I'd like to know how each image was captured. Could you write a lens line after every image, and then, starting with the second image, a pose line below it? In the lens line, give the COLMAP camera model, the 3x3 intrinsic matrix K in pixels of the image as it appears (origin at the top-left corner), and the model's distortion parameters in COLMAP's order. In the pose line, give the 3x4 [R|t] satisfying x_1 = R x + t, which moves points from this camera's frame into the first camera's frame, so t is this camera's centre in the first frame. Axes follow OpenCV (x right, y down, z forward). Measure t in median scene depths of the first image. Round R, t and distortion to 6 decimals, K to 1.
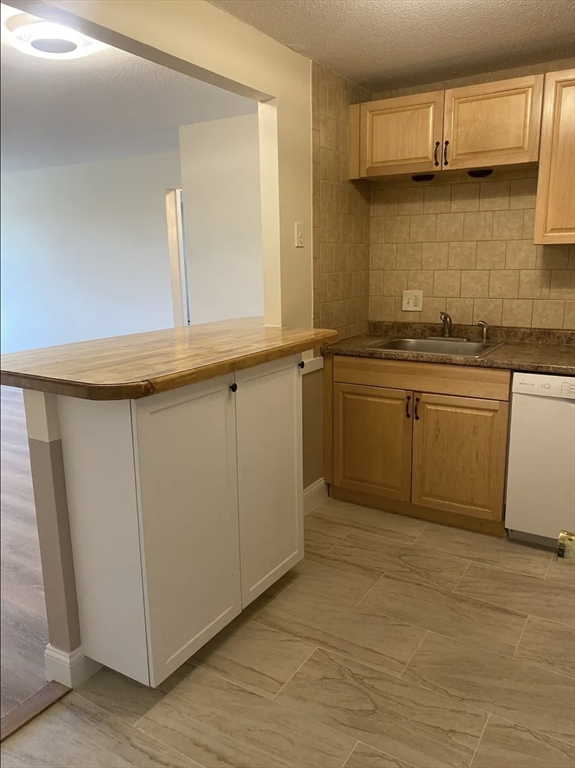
lens RADIAL K [[571.2, 0, 293.2], [0, 571.2, 374.2], [0, 0, 1]] dist [0.044843, -0.041479]
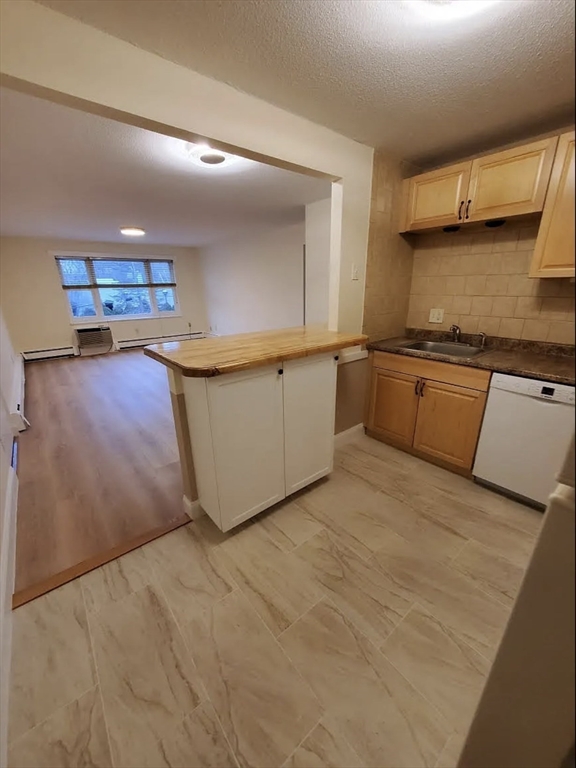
lens RADIAL K [[301.5, 0, 295.1], [0, 301.5, 389.0], [0, 0, 1]] dist [0.000466, -0.000143]
pose [[0.950043, 0.102065, -0.294960, 0.140632], [-0.060949, 0.987495, 0.145390, -0.040341], [0.306111, -0.120150, 0.944383, 0.145662]]
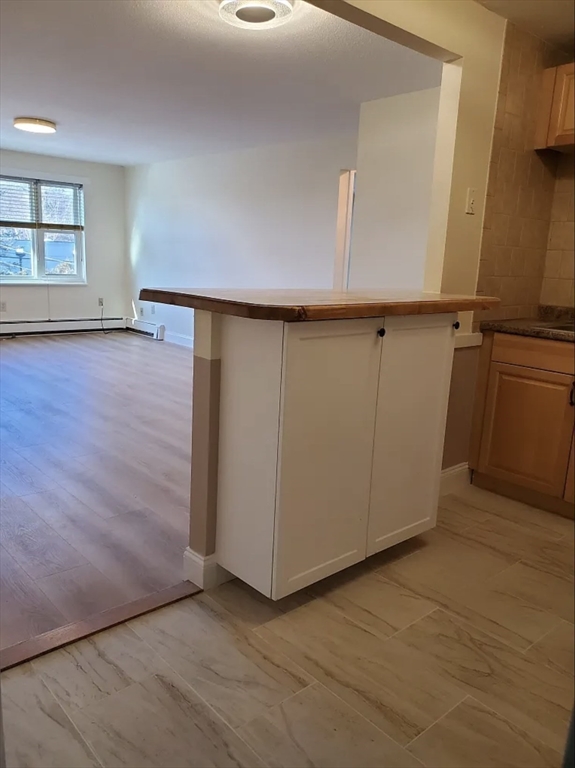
lens RADIAL K [[593.1, 0, 287.9], [0, 593.1, 372.7], [0, 0, 1]] dist [0.007997, 0.017364]
pose [[0.956763, 0.114344, -0.267453, 0.017829], [-0.117561, 0.993058, 0.004008, 0.080519], [0.266054, 0.027607, 0.963563, -0.038380]]
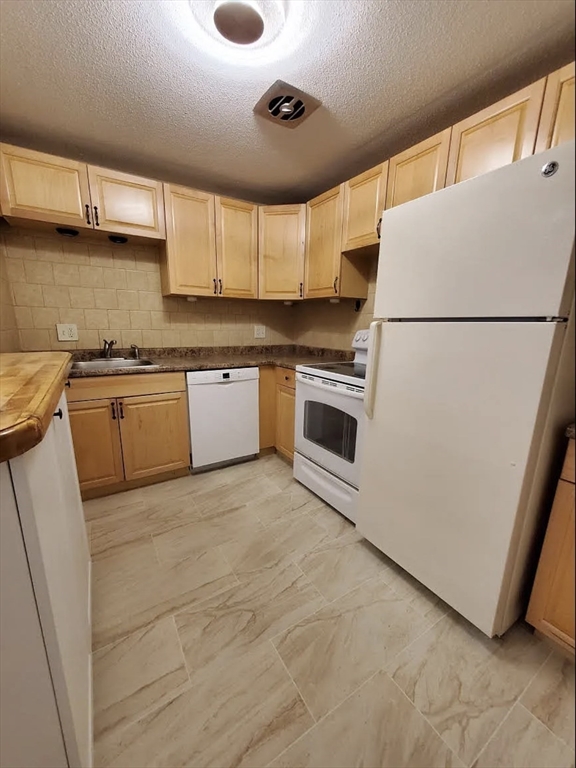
lens RADIAL K [[301.5, 0, 276.3], [0, 301.5, 394.4], [0, 0, 1]] dist [0.000466, -0.000143]
pose [[0.449073, -0.179809, 0.875215, -0.245982], [0.154534, 0.980410, 0.122130, -0.006542], [-0.880030, 0.080405, 0.468062, 0.382265]]
